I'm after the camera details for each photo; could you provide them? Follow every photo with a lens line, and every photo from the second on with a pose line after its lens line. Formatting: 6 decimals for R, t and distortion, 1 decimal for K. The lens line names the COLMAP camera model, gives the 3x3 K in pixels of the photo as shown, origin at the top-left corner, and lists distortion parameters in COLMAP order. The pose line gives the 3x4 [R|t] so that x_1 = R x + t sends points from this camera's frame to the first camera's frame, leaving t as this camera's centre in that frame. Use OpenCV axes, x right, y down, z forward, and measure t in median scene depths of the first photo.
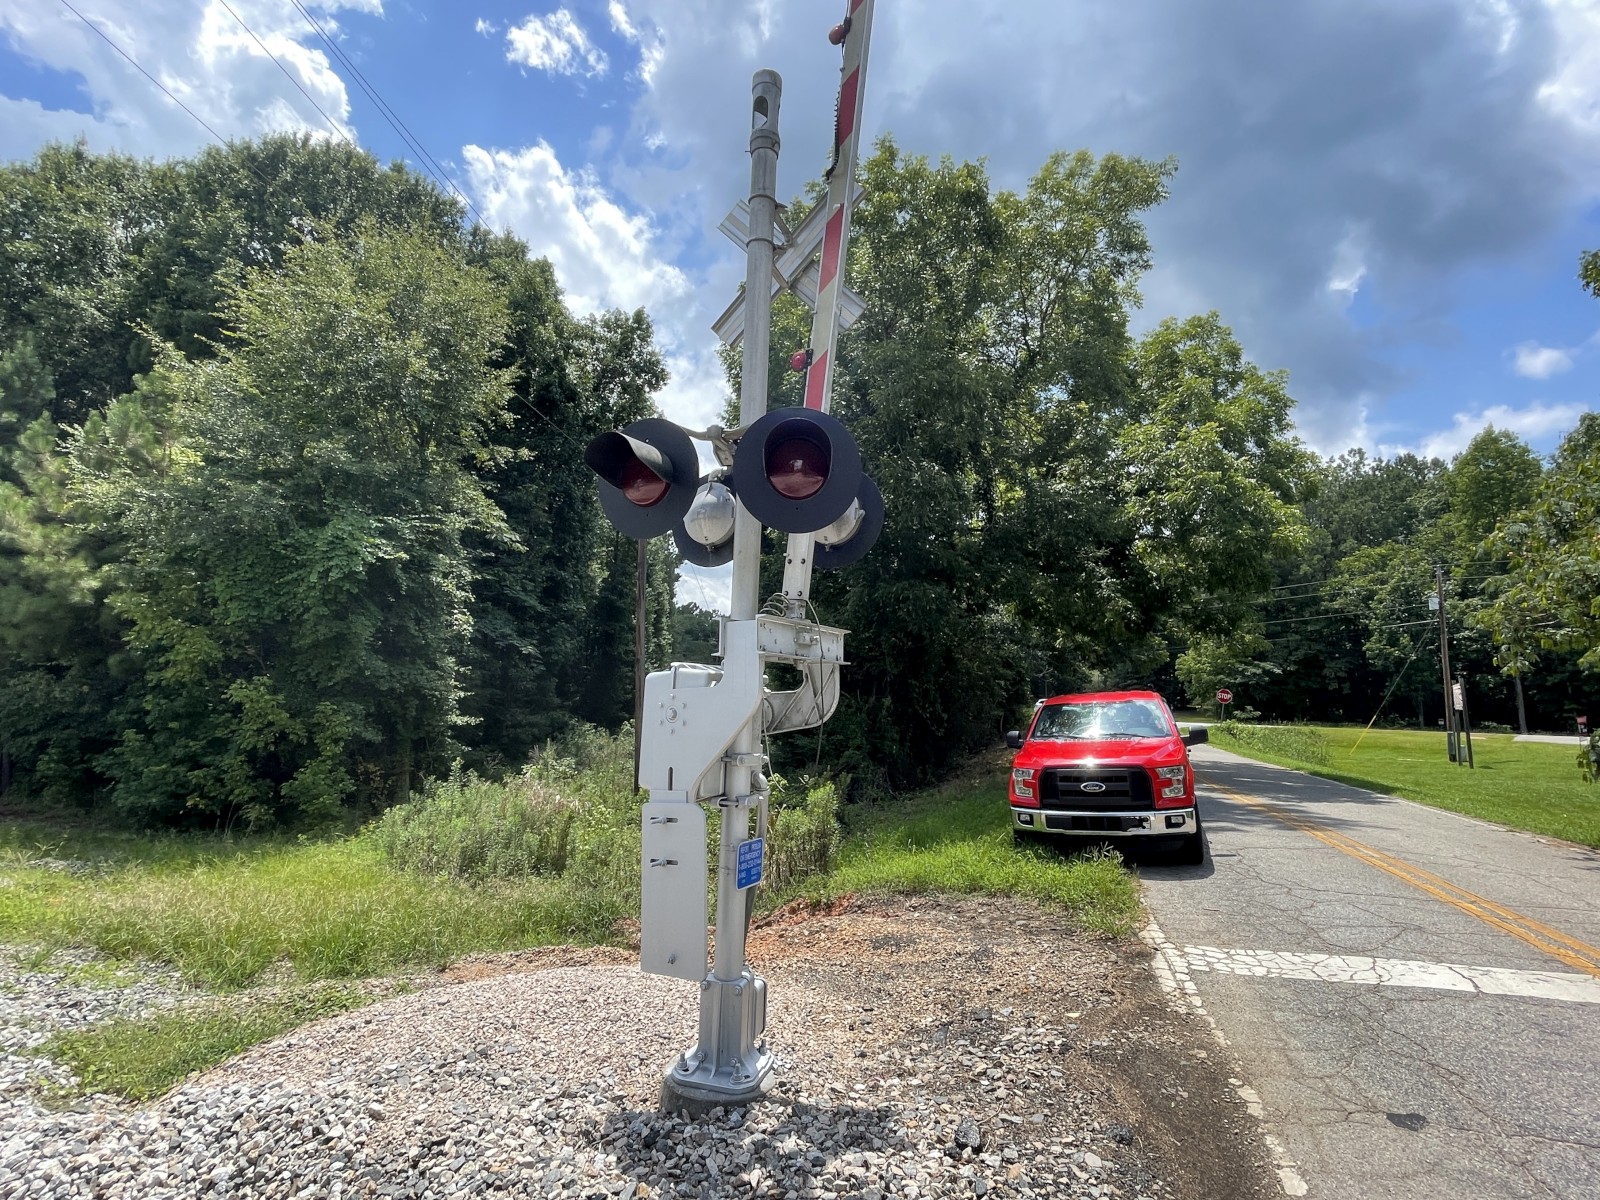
lens RADIAL K [[776.3, 0, 807.1], [0, 776.3, 601.5], [0, 0, 1]] dist [-0.003219, -0.001057]
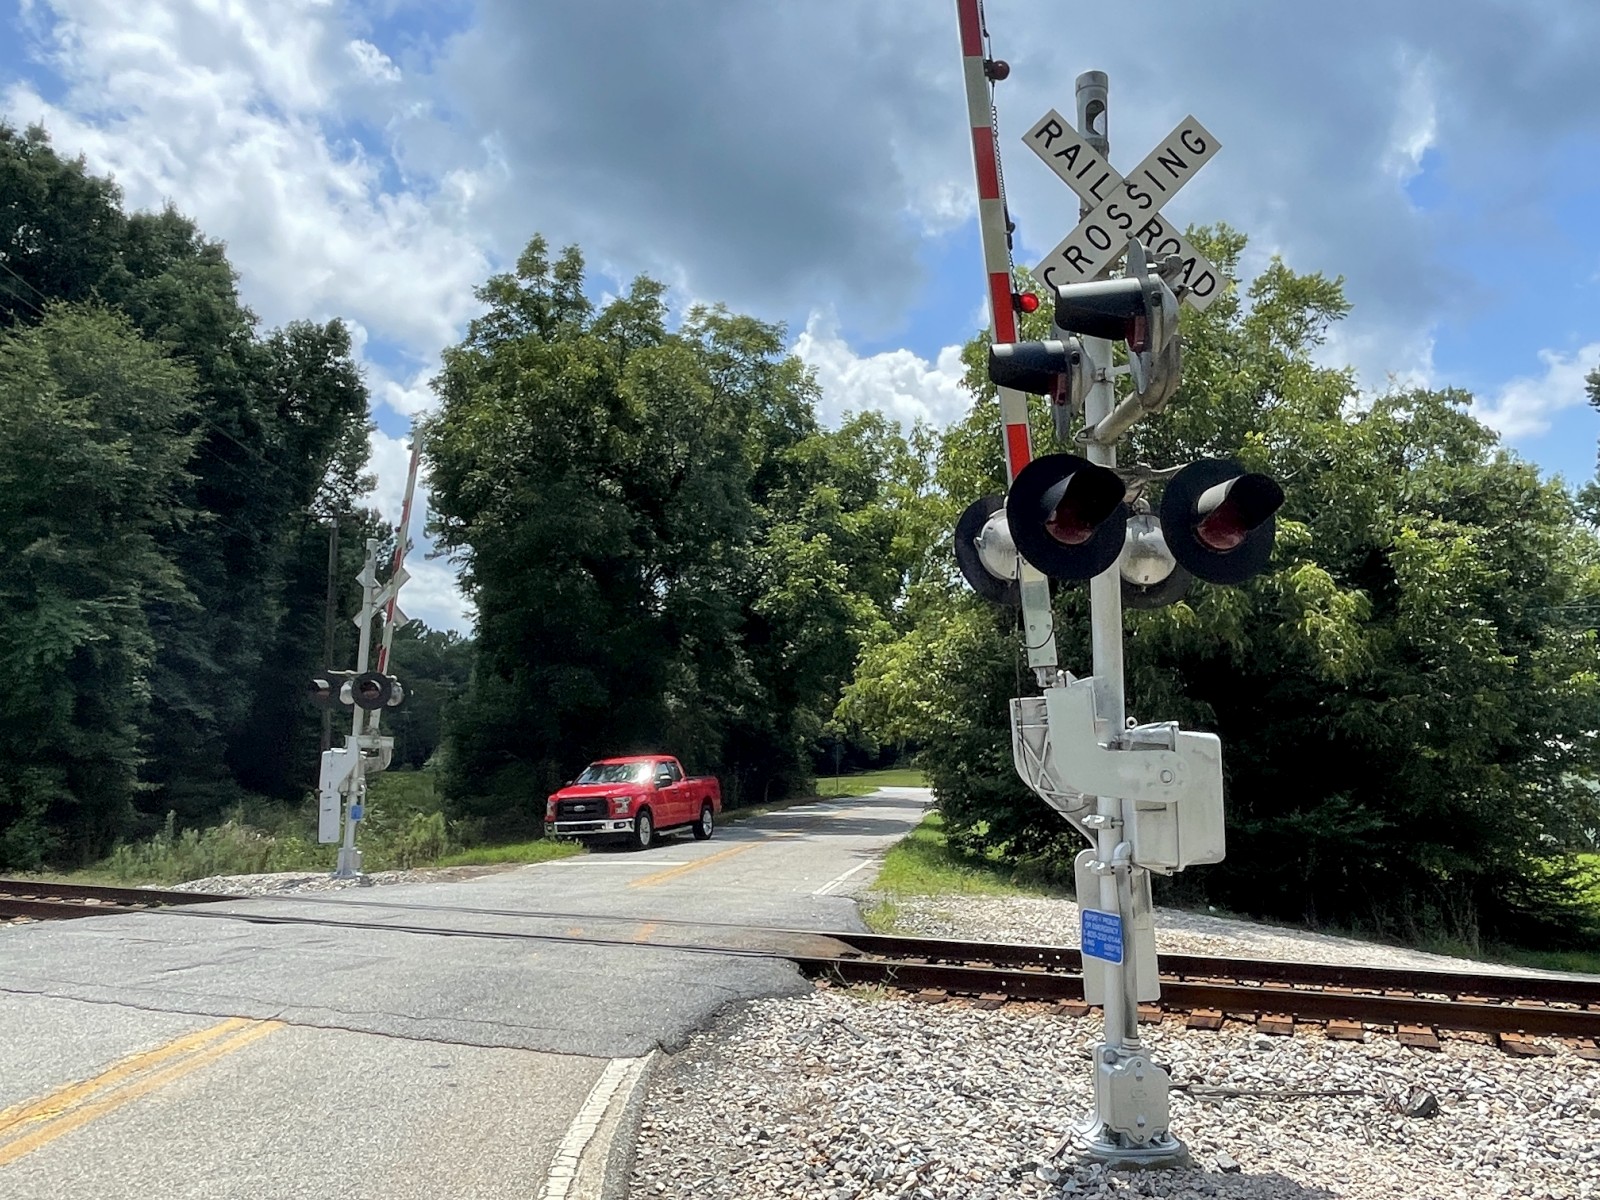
lens RADIAL K [[1226.3, 0, 812.7], [0, 1226.3, 593.5], [0, 0, 1]] dist [0.003238, -0.003759]
pose [[0.987025, 0.016633, 0.159705, 0.218155], [-0.014204, 0.999766, -0.016338, -0.114410], [-0.159940, 0.013858, 0.987029, -0.975299]]
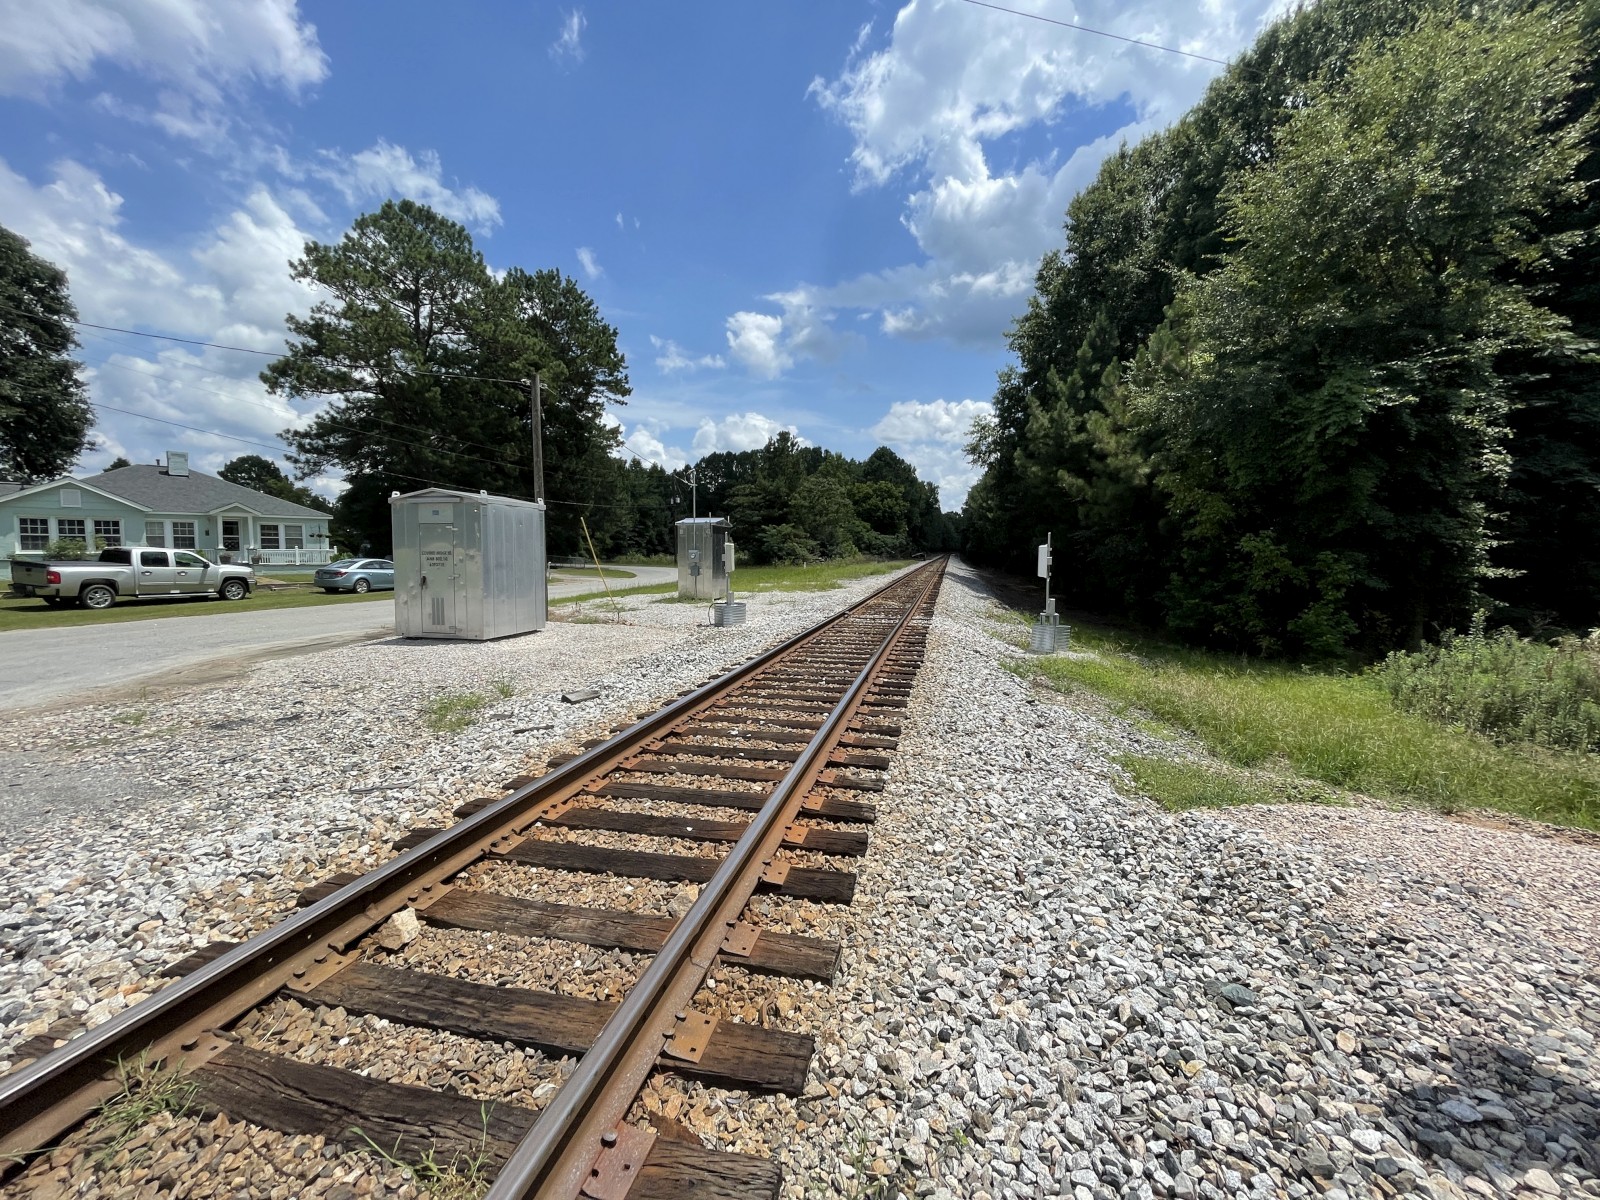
lens RADIAL K [[647.5, 0, 804.4], [0, 647.5, 603.9], [0, 0, 1]] dist [-0.000709, 0.000319]
pose [[0.325125, 0.069505, -0.943114, 0.008331], [0.118596, 0.986425, 0.113581, 0.011519], [0.938205, -0.148777, 0.312468, 0.009395]]
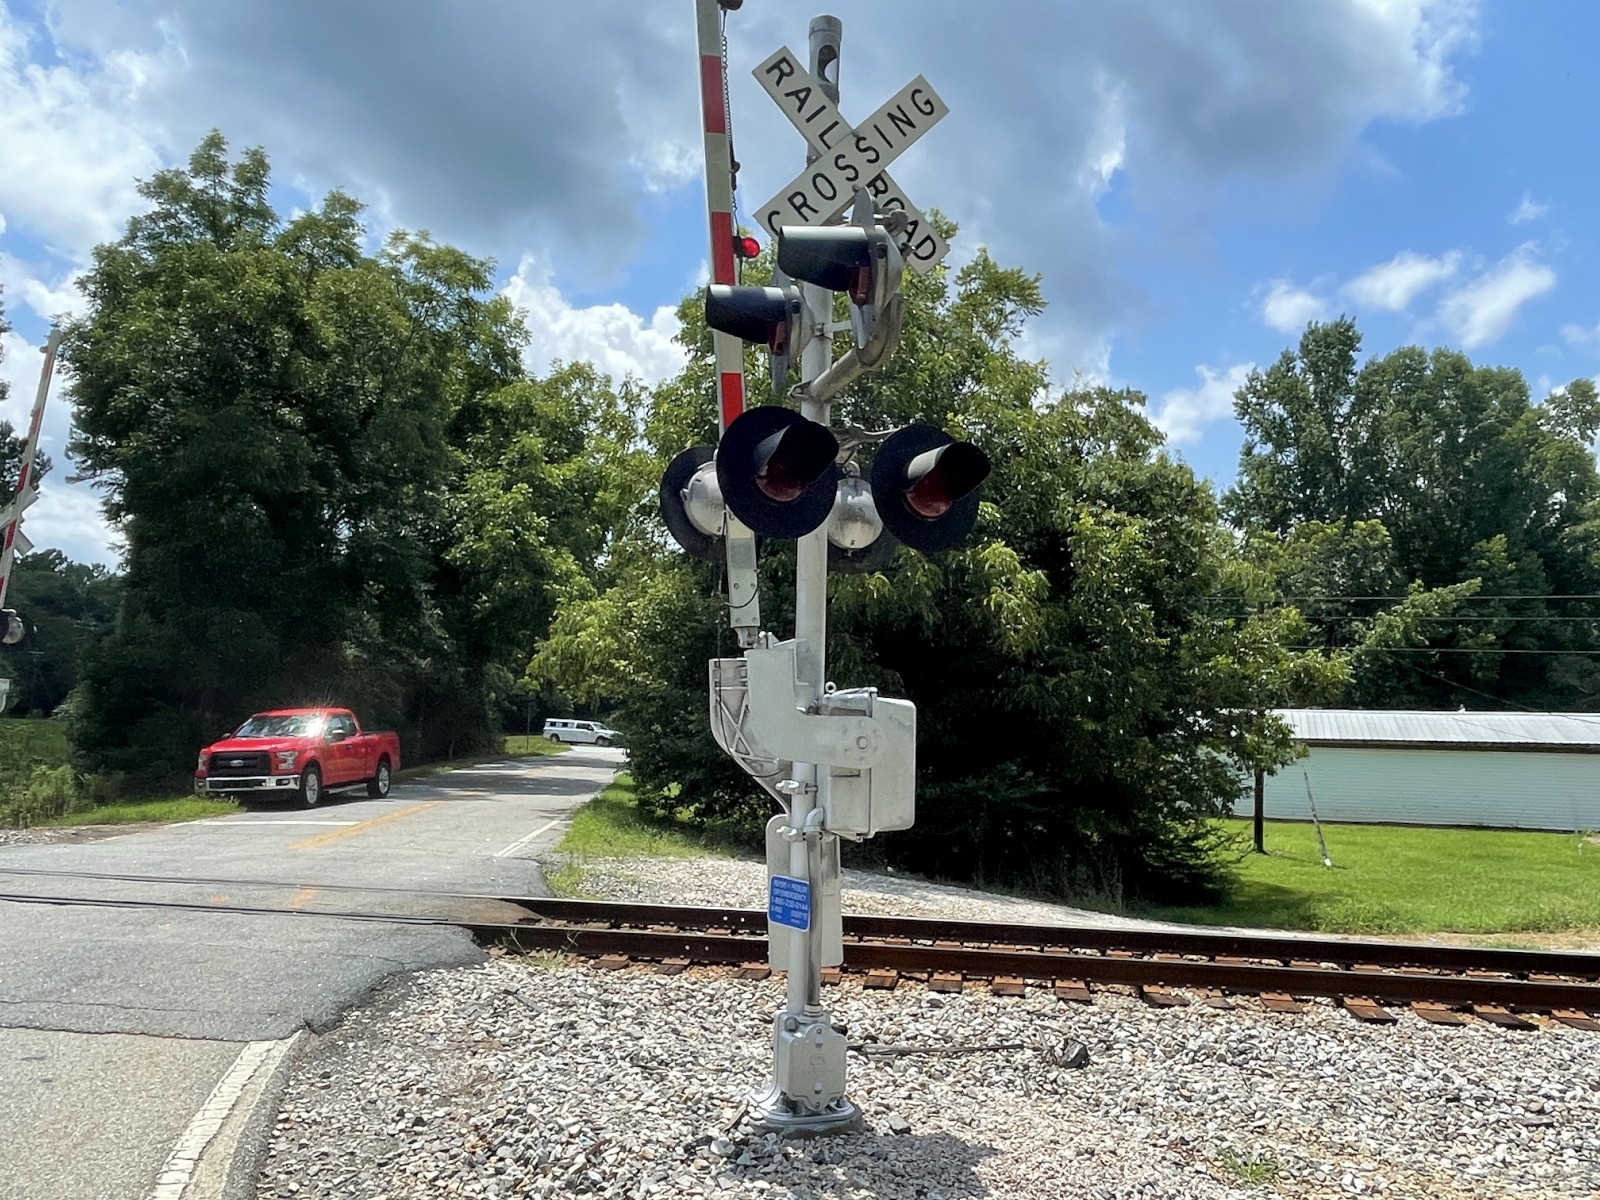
lens RADIAL K [[1305.2, 0, 811.9], [0, 1305.2, 613.5], [0, 0, 1]] dist [0.001354, -0.007907]
pose [[0.920934, 0.050636, 0.386414, 0.201097], [-0.066156, 0.997445, 0.026961, -0.121220], [-0.384062, -0.050393, 0.921931, -1.030894]]
